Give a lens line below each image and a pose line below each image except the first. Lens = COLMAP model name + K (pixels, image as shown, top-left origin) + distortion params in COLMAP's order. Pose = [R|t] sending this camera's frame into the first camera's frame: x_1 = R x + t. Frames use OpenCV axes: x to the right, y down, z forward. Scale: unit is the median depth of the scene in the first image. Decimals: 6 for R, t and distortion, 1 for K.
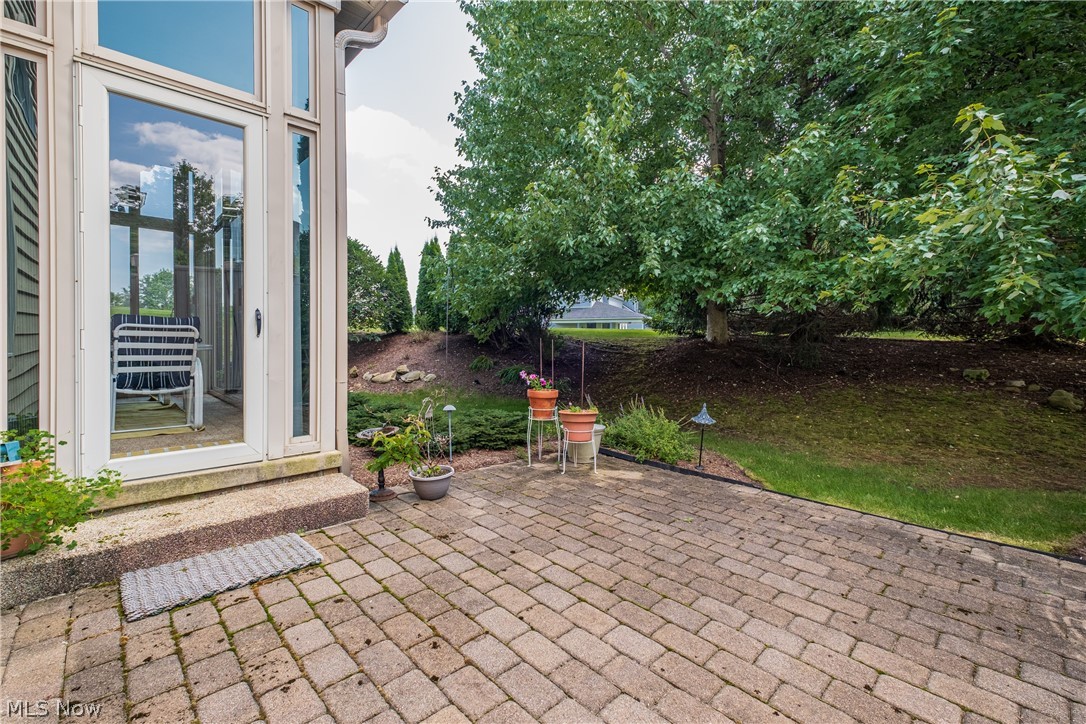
lens RADIAL K [[475.0, 0, 545.4], [0, 475.0, 338.0], [0, 0, 1]] dist [0.013839, 0.000027]
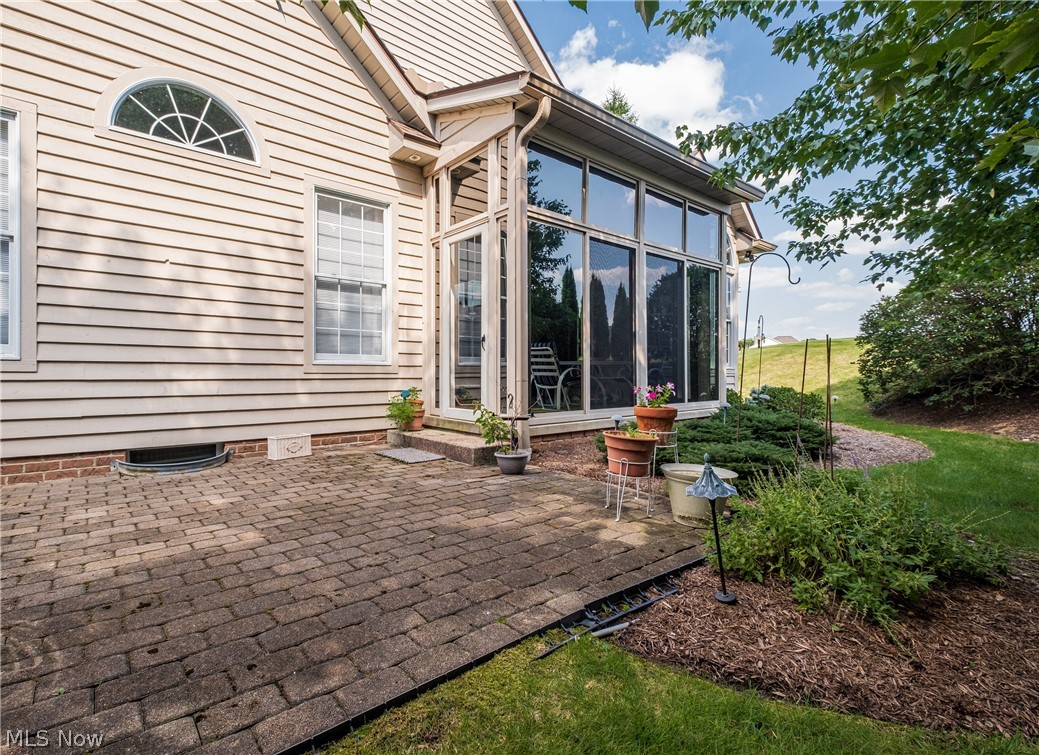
lens RADIAL K [[488.6, 0, 473.2], [0, 488.6, 371.6], [0, 0, 1]] dist [0.020572, -0.001343]
pose [[-0.096367, -0.005001, -0.995333, 1.353590], [-0.002842, 0.999985, -0.004749, 0.096243], [0.995342, 0.002371, -0.096380, 1.325982]]
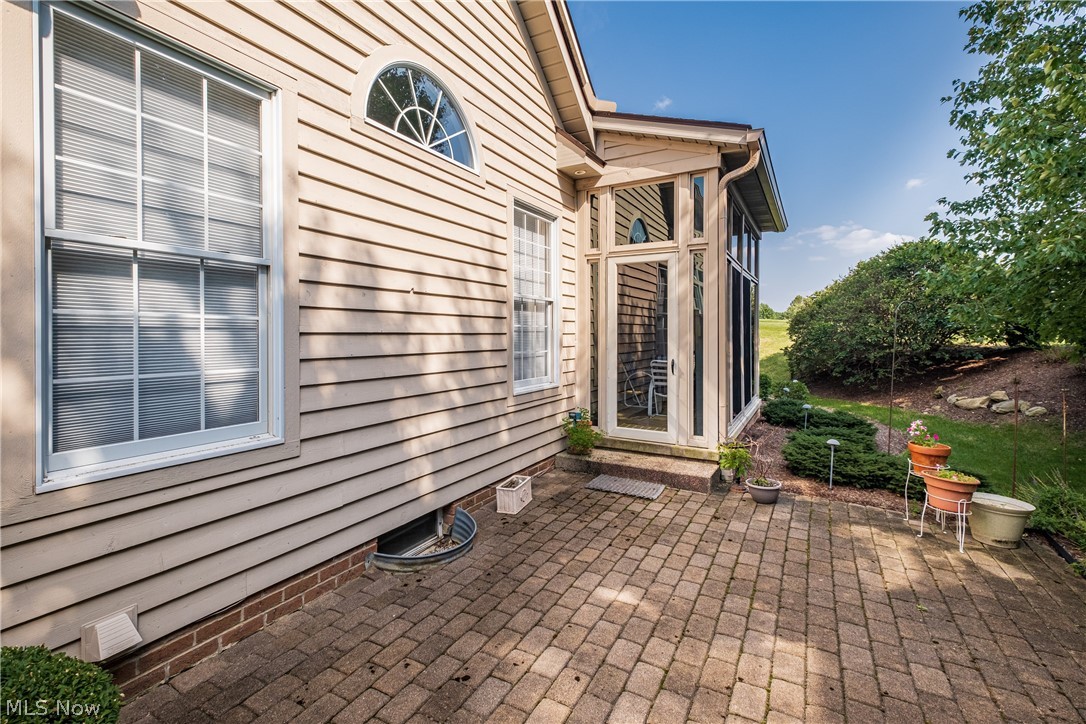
lens RADIAL K [[475.0, 0, 545.4], [0, 475.0, 338.0], [0, 0, 1]] dist [0.013839, 0.000027]
pose [[0.299430, 0.006741, -0.954094, 1.120132], [0.000756, 0.999973, 0.007303, -0.181030], [0.954118, -0.002908, 0.299417, 0.010796]]
